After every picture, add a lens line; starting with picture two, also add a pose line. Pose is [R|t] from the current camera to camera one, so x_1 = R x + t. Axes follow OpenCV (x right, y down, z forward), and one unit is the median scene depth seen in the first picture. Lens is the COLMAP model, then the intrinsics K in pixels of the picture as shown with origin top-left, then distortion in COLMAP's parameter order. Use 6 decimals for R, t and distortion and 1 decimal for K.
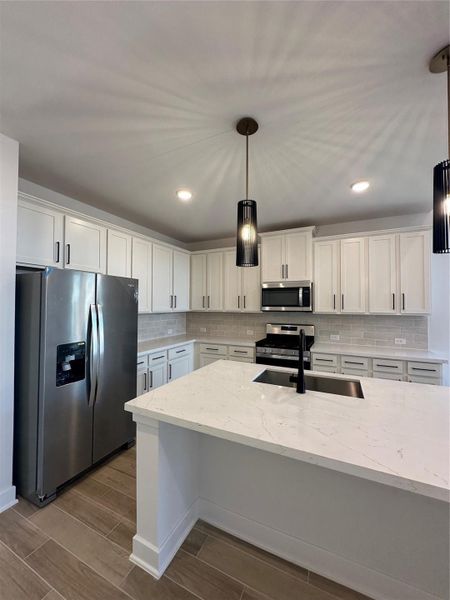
lens RADIAL K [[238.6, 0, 225.1], [0, 238.6, 300.2], [0, 0, 1]] dist [0.000579, -0.000050]
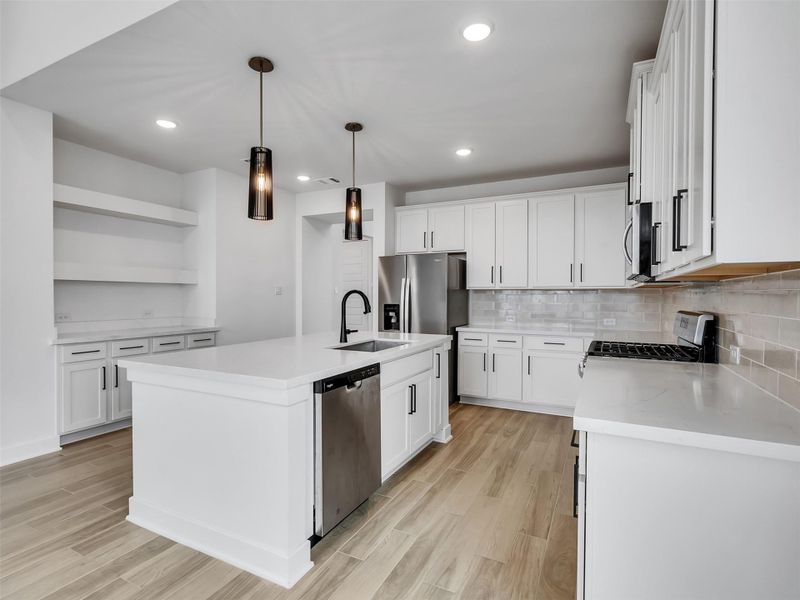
lens RADIAL K [[408.5, 0, 396.1], [0, 408.5, 300.5], [0, 0, 1]] dist [0.002139, -0.000159]
pose [[-0.013423, 0.007746, -0.999880, 1.038504], [0.014023, 0.999873, 0.007557, 0.075787], [0.999812, -0.013920, -0.013530, 0.578567]]
